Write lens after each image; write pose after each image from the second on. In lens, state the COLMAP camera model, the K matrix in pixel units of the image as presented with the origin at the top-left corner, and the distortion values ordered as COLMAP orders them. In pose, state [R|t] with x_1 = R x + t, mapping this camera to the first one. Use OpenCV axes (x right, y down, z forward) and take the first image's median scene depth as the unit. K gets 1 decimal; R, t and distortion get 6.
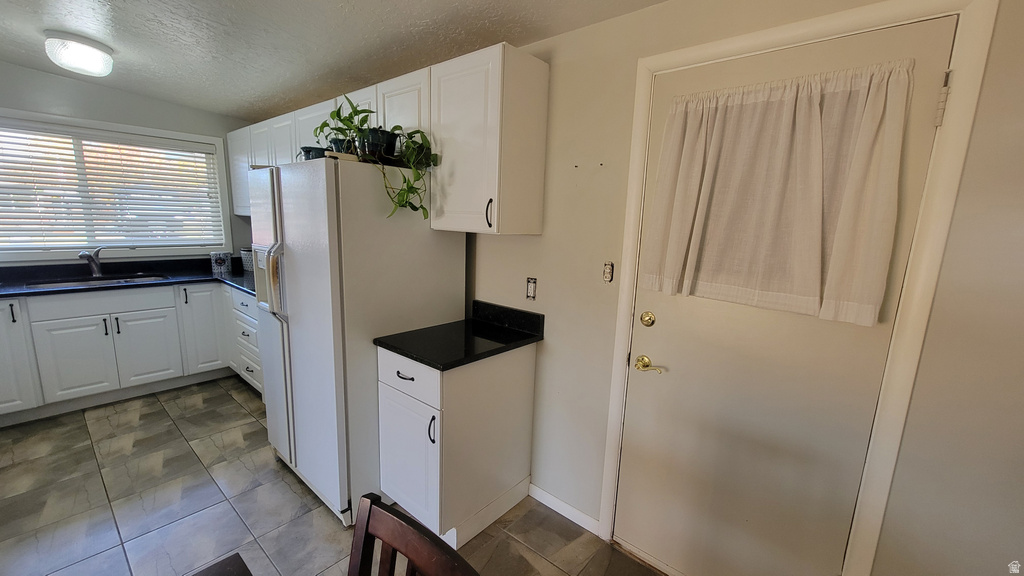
lens RADIAL K [[415.1, 0, 516.6], [0, 415.1, 293.5], [0, 0, 1]] dist [0.000602, 0.000057]
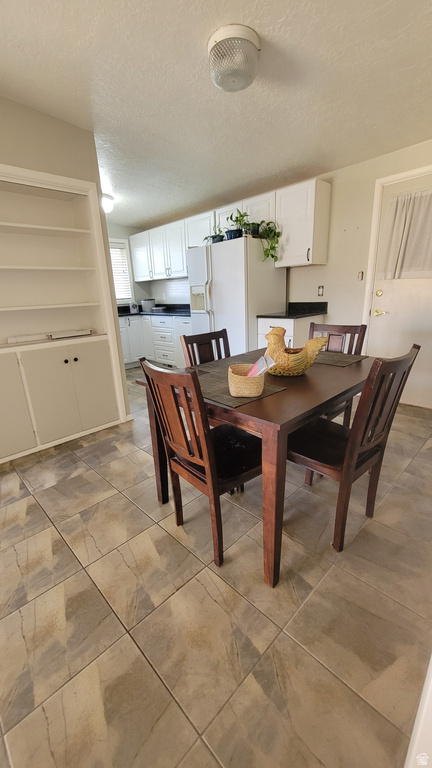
lens RADIAL K [[311.3, 0, 211.7], [0, 311.3, 387.4], [0, 0, 1]] dist [0.000602, 0.000057]
pose [[0.992616, -0.052838, -0.109189, -0.398599], [0.065545, 0.991052, 0.116273, 0.273775], [0.102068, -0.122571, 0.987197, -0.789011]]
